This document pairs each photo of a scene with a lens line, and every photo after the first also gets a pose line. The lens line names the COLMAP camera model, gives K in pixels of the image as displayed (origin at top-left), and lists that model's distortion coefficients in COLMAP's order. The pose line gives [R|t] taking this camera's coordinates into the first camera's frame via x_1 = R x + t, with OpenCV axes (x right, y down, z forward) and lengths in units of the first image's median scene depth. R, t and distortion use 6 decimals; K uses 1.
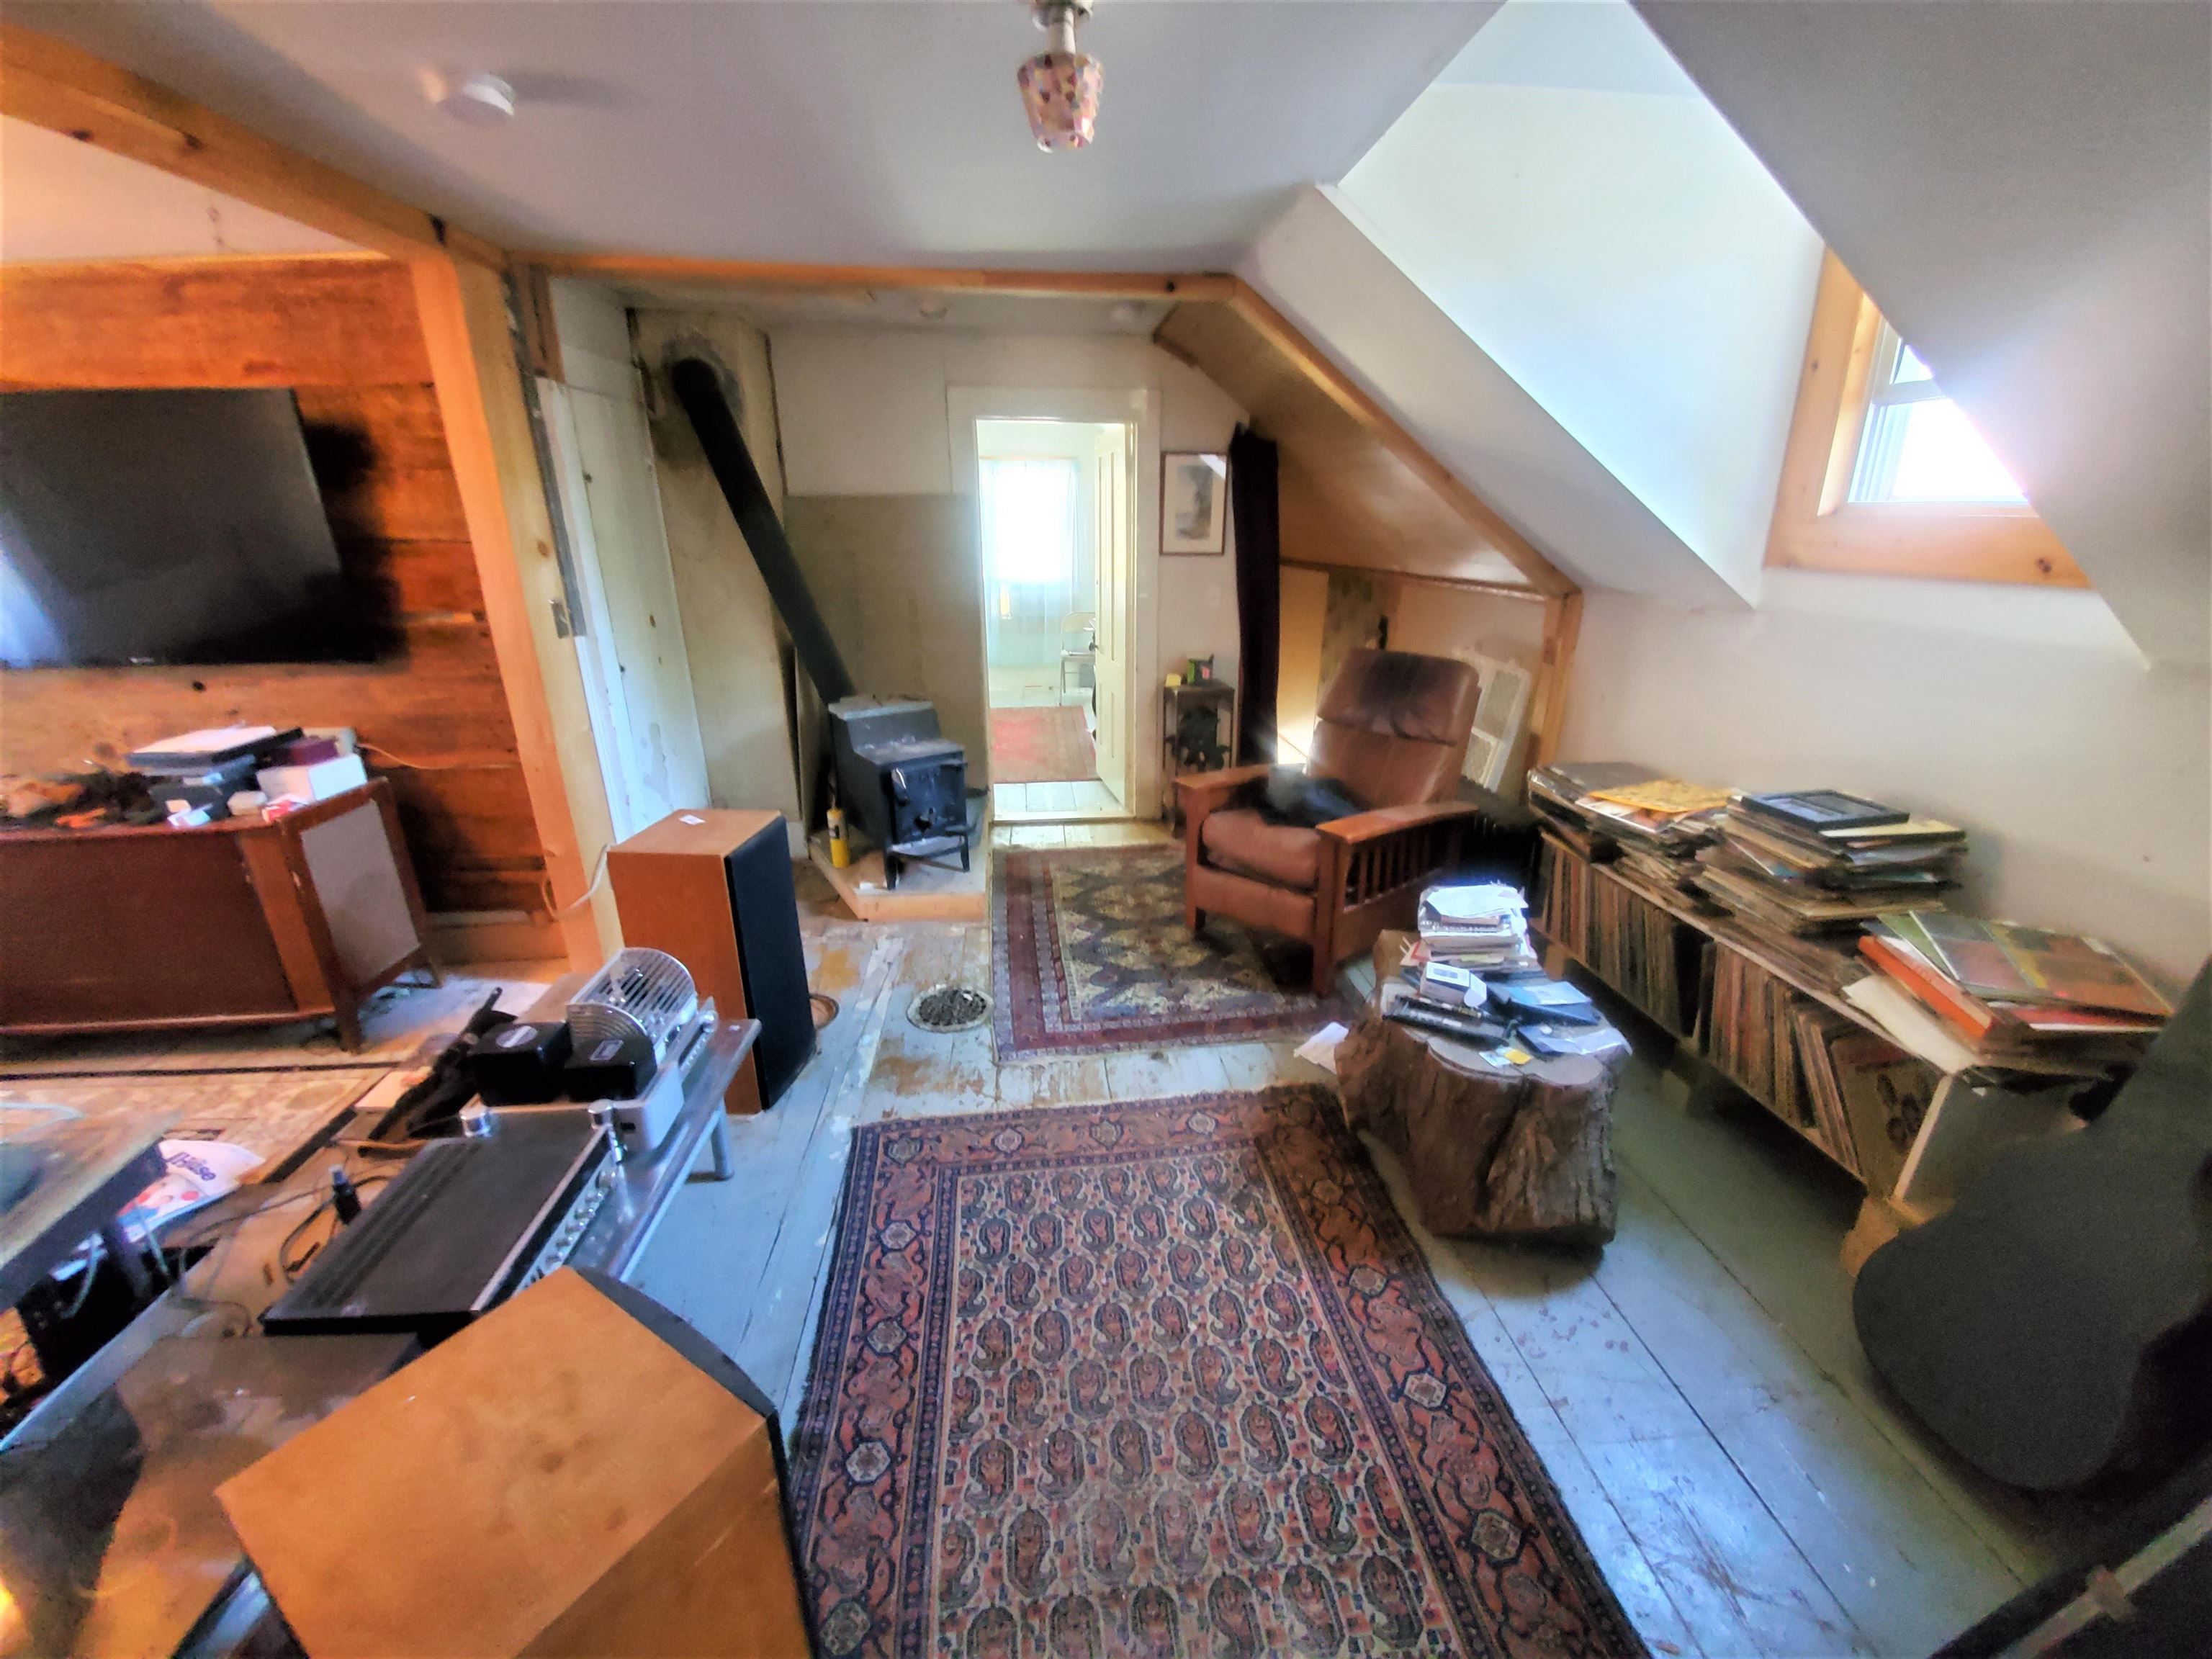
lens RADIAL K [[872.1, 0, 1123.6], [0, 872.1, 813.6], [0, 0, 1]] dist [0.003305, -0.010910]
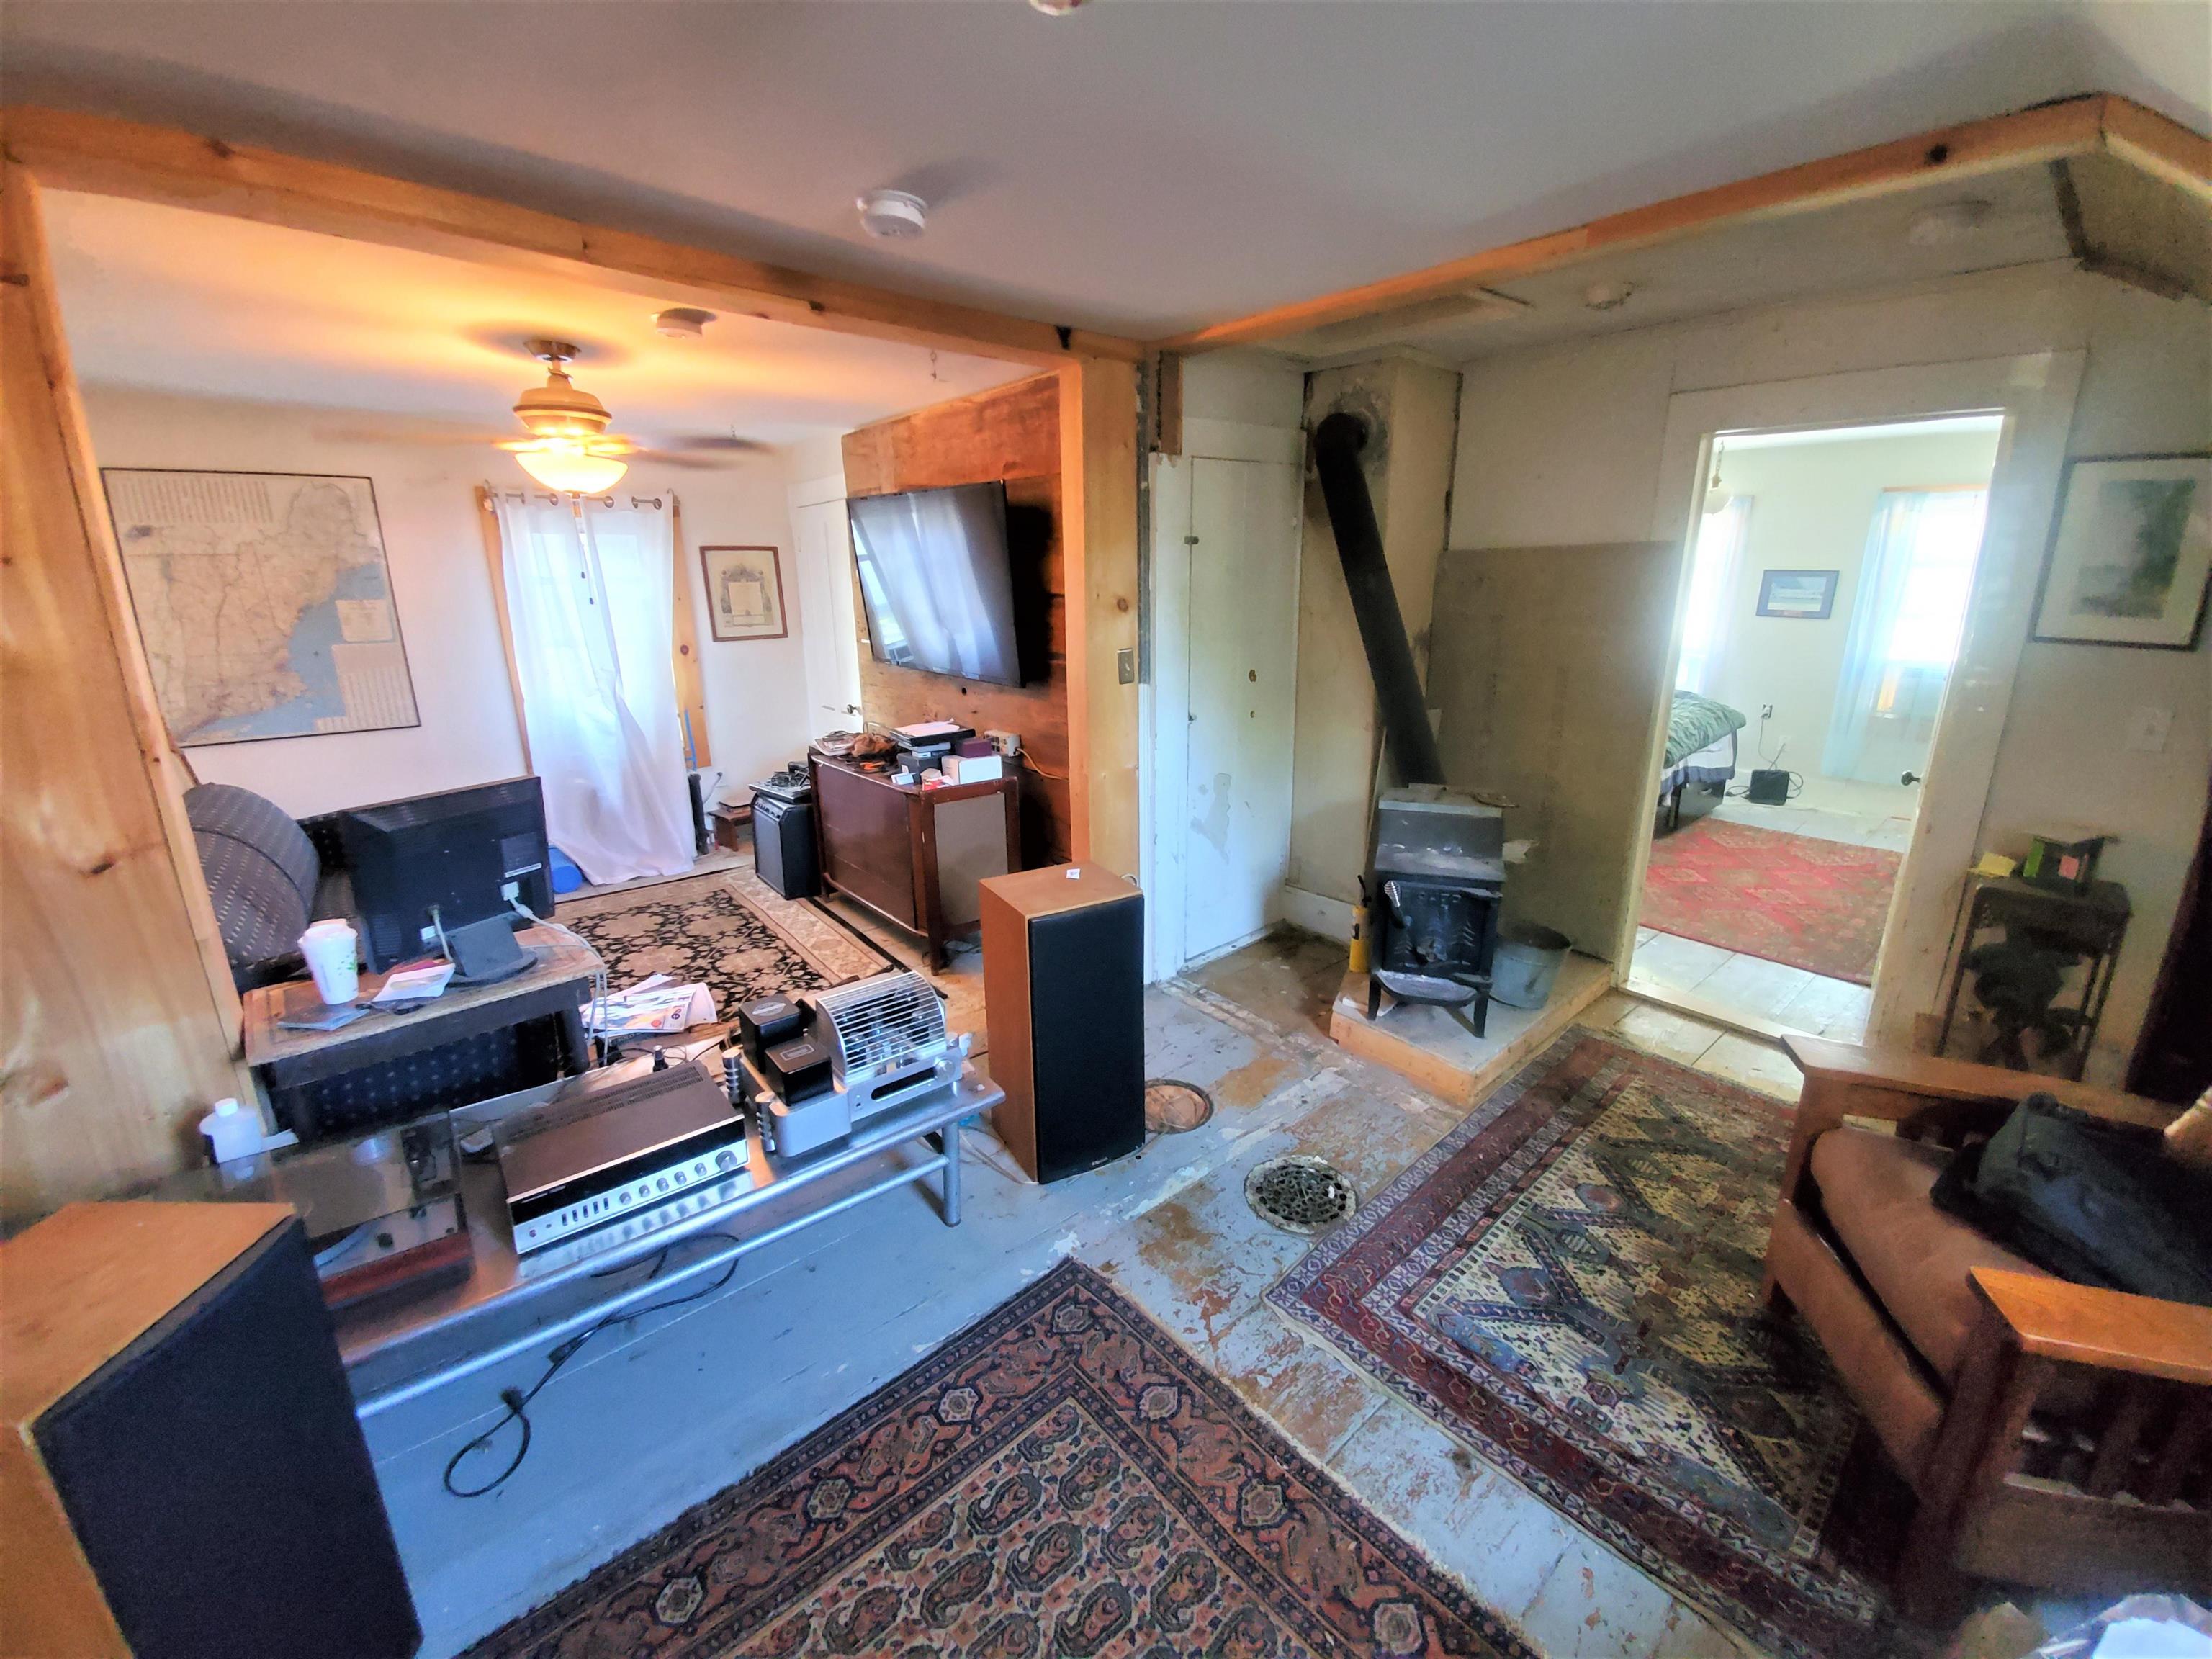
lens RADIAL K [[872.1, 0, 1123.6], [0, 872.1, 813.6], [0, 0, 1]] dist [0.003305, -0.010910]
pose [[0.563735, 0.213668, -0.797840, 0.275914], [-0.260602, 0.962632, 0.073666, -0.126529], [0.783766, 0.166390, 0.598352, 0.369496]]
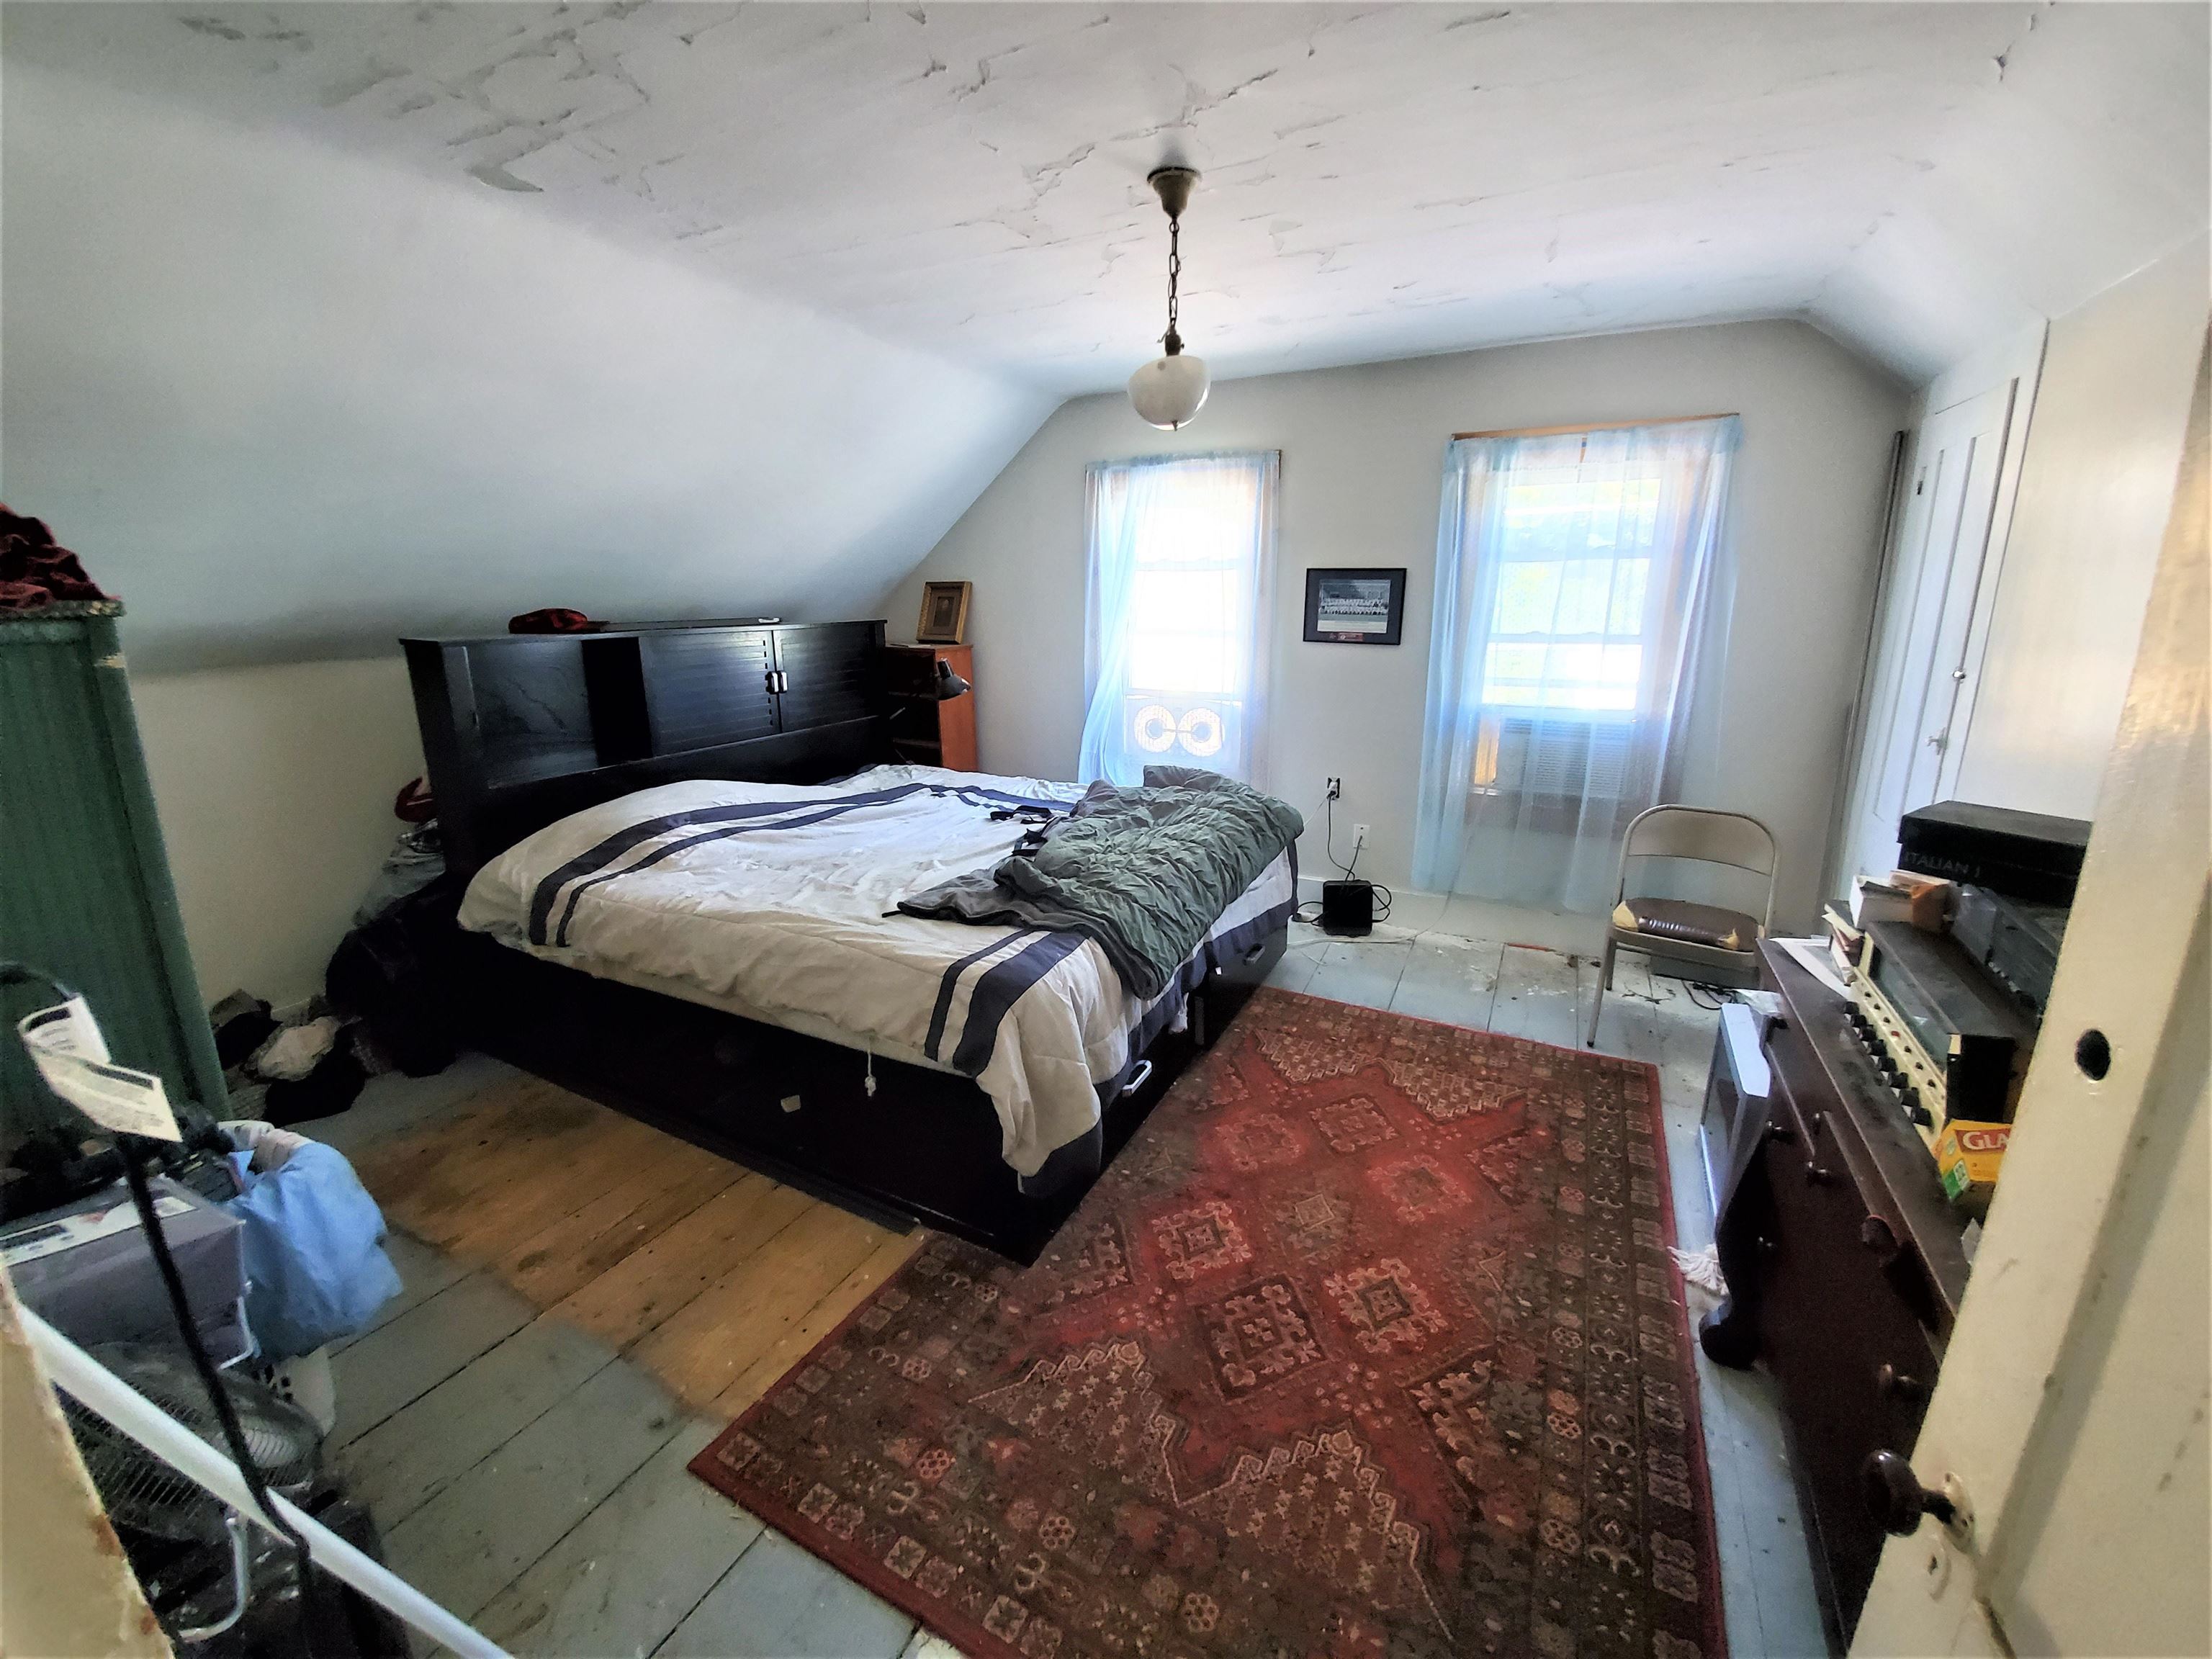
lens RADIAL K [[872.1, 0, 1123.6], [0, 872.1, 813.6], [0, 0, 1]] dist [0.003305, -0.010910]
pose [[0.835326, 0.128053, -0.534633, -0.141782], [-0.167542, 0.985529, -0.025724, -0.506011], [0.523603, 0.111061, 0.844693, 1.552119]]
